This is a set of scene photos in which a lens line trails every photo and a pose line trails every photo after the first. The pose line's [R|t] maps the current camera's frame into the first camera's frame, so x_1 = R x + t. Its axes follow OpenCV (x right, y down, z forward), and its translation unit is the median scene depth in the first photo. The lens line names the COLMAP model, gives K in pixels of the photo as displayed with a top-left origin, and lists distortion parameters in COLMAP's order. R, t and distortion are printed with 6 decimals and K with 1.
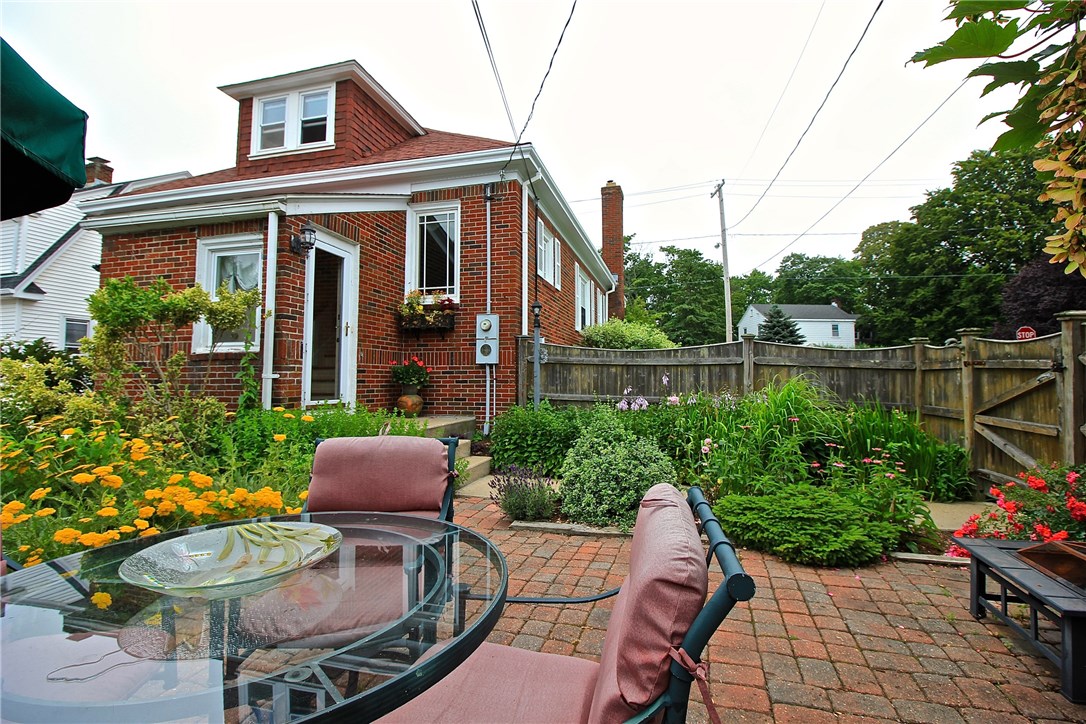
lens RADIAL K [[504.2, 0, 546.7], [0, 504.2, 350.2], [0, 0, 1]] dist [-0.012526, -0.004799]
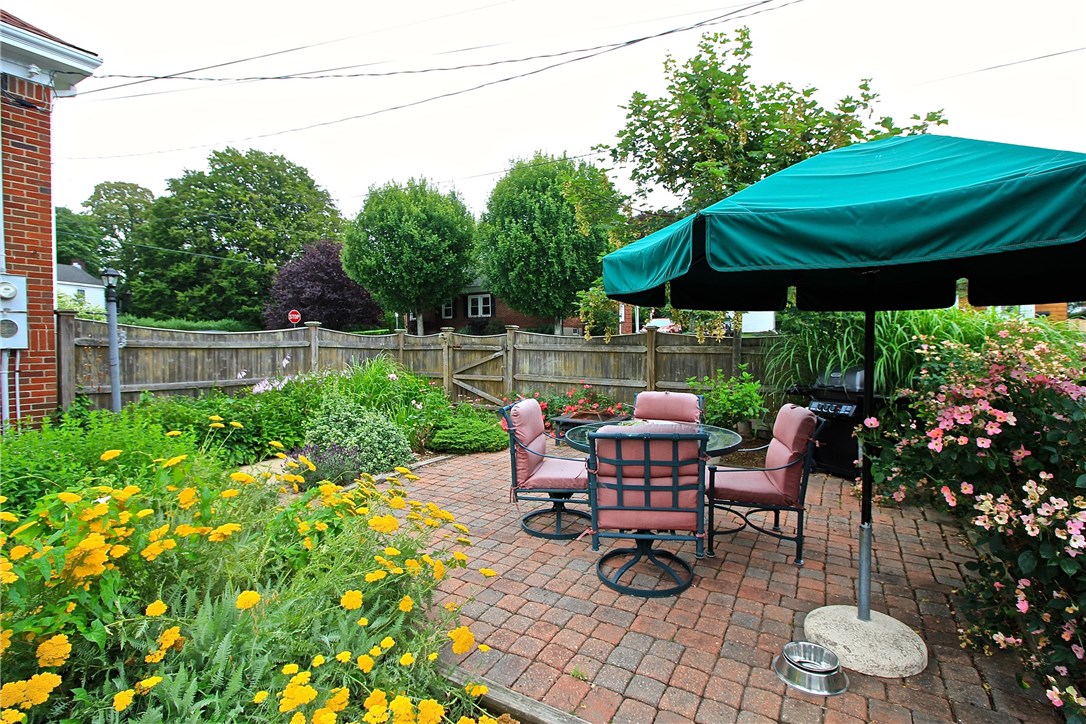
lens RADIAL K [[504.2, 0, 549.1], [0, 504.2, 346.1], [0, 0, 1]] dist [-0.012526, -0.004799]
pose [[0.227990, -0.010167, 0.973610, -0.587596], [-0.039291, 0.999035, 0.019633, -0.017910], [-0.972870, -0.042730, 0.227371, 0.152182]]
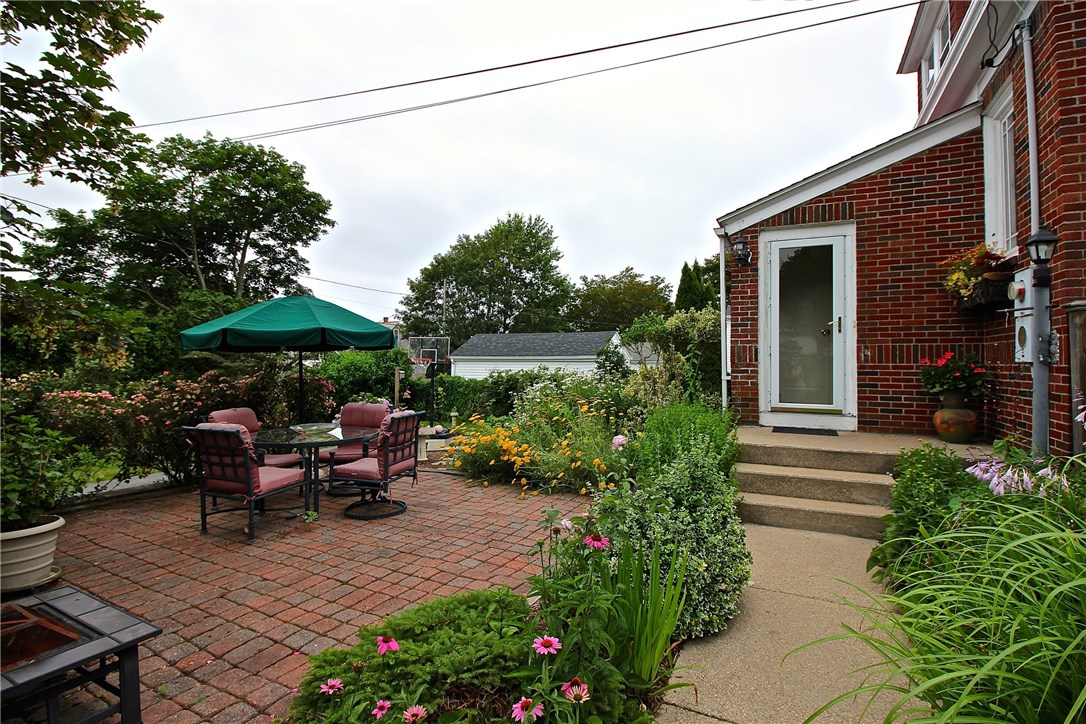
lens RADIAL K [[504.2, 0, 541.7], [0, 504.2, 363.4], [0, 0, 1]] dist [-0.012526, -0.004799]
pose [[-0.201718, -0.003549, -0.979437, 0.510696], [0.052674, 0.998507, -0.014466, 0.009329], [0.978026, -0.054509, -0.201230, 0.610214]]
